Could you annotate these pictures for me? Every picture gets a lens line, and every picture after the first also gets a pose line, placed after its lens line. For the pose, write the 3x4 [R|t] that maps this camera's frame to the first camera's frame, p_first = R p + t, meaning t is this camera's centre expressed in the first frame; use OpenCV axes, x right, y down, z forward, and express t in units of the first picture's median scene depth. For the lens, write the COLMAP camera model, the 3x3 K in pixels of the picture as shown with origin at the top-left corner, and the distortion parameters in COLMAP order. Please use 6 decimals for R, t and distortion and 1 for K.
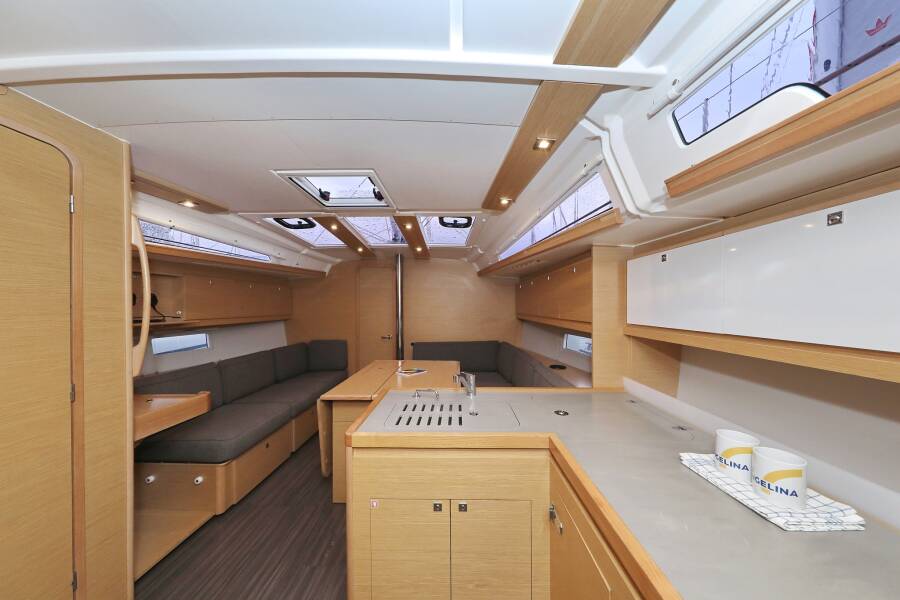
lens RADIAL K [[292.0, 0, 455.3], [0, 292.0, 307.3], [0, 0, 1]] dist [0.001171, -0.000503]
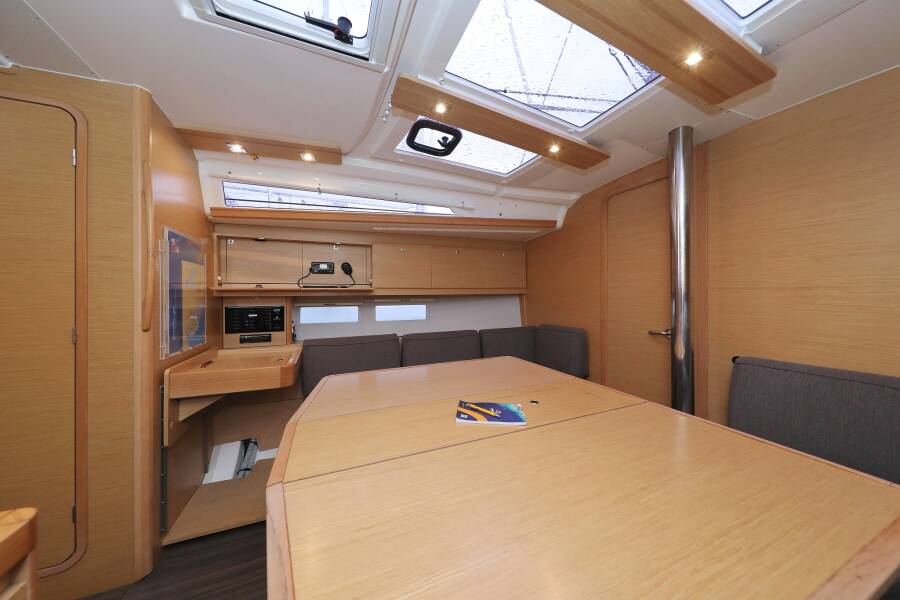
lens RADIAL K [[274.2, 0, 444.7], [0, 274.2, 295.2], [0, 0, 1]] dist [-0.001709, 0.000043]
pose [[0.389557, 0.004744, -0.920990, 0.034002], [0.003574, 0.999971, 0.006663, 0.052434], [0.920996, -0.005888, 0.389529, 0.687182]]
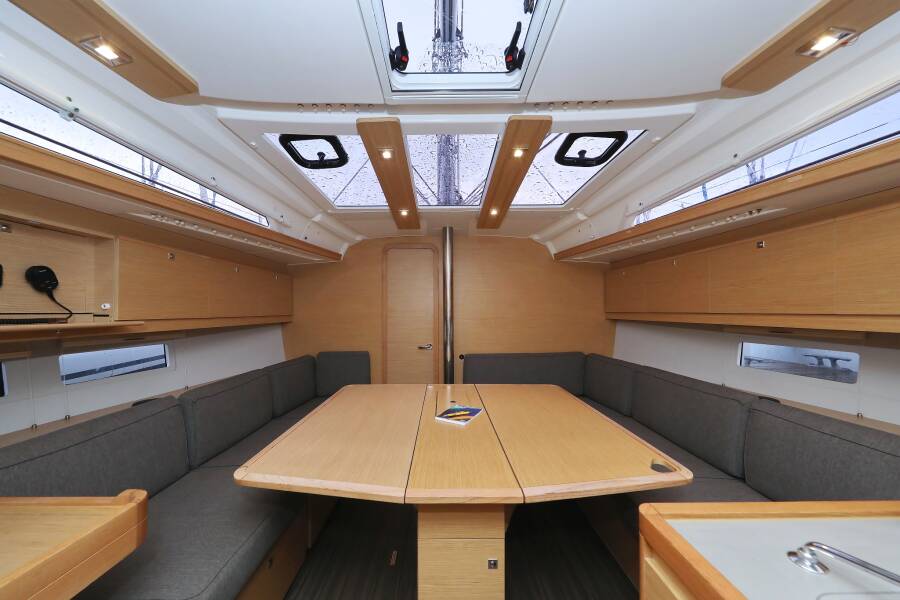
lens RADIAL K [[292.0, 0, 436.5], [0, 292.0, 307.8], [0, 0, 1]] dist [0.001171, -0.000503]
pose [[0.999986, -0.001776, -0.004975, -0.271486], [0.001695, 0.999864, -0.016391, 0.025625], [0.005003, 0.016382, 0.999853, 0.381517]]
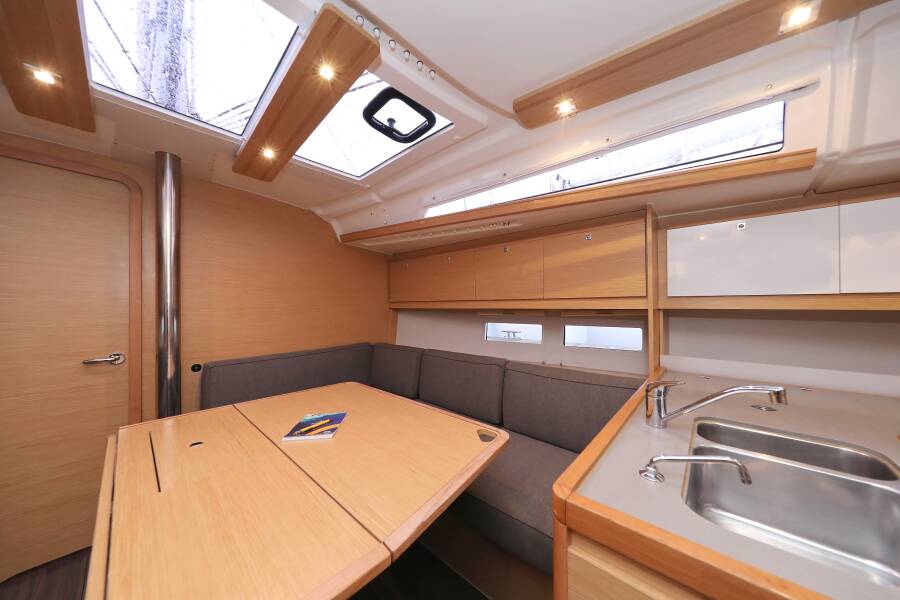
lens RADIAL K [[292.0, 0, 476.4], [0, 292.0, 305.0], [0, 0, 1]] dist [0.001171, -0.000503]
pose [[0.633264, 0.007399, 0.773900, -0.296861], [0.005116, 0.999892, -0.013746, 0.050991], [-0.773919, 0.012664, 0.633158, 0.496679]]
